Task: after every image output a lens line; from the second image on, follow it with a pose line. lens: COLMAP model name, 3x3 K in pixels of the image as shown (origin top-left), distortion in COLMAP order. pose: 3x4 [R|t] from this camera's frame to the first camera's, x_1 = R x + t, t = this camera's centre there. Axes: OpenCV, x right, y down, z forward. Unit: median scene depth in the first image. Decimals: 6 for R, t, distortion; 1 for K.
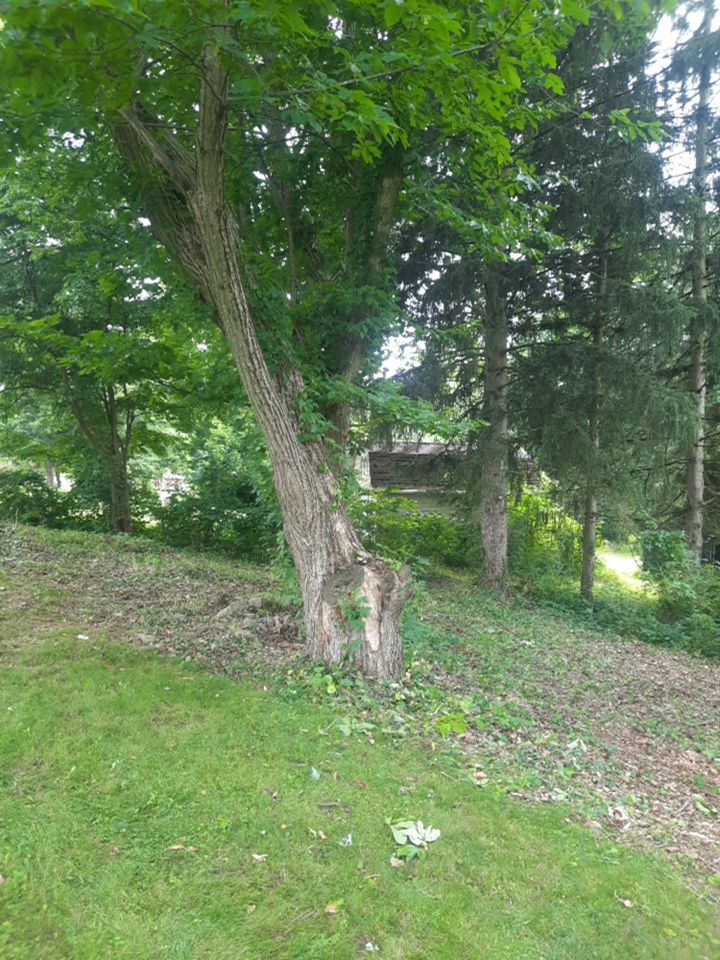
lens RADIAL K [[692.8, 0, 359.3], [0, 692.8, 483.0], [0, 0, 1]] dist [0.034128, -0.036371]
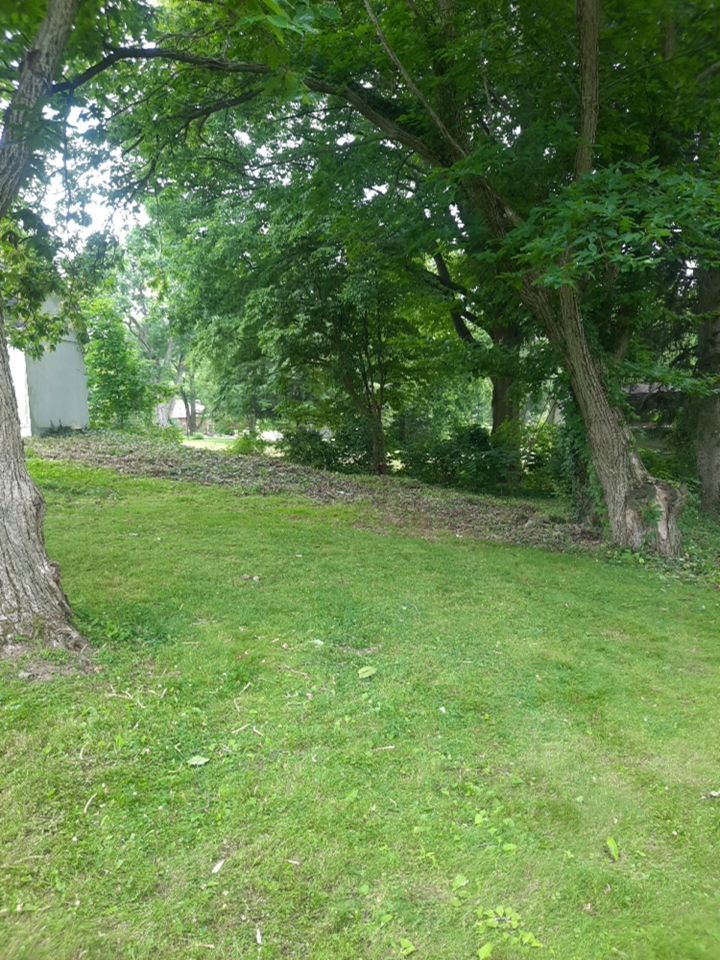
lens RADIAL K [[692.8, 0, 362.9], [0, 692.8, 478.1], [0, 0, 1]] dist [0.034128, -0.036371]
pose [[0.974062, -0.035068, -0.223549, -0.121105], [0.052476, 0.995993, 0.072411, -0.018582], [0.220114, -0.082264, 0.971999, -0.281700]]
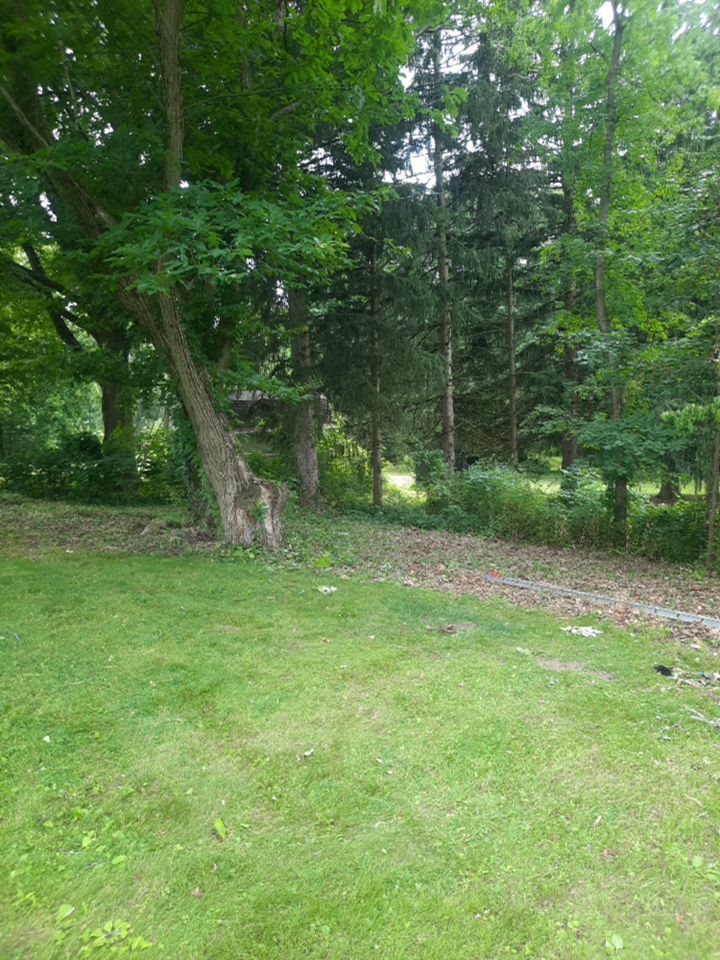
lens RADIAL K [[692.8, 0, 357.5], [0, 692.8, 478.2], [0, 0, 1]] dist [0.034128, -0.036371]
pose [[0.951220, -0.090976, 0.294796, -0.113015], [0.065463, 0.993293, 0.095305, -0.017876], [-0.301489, -0.071357, 0.950796, -0.286603]]
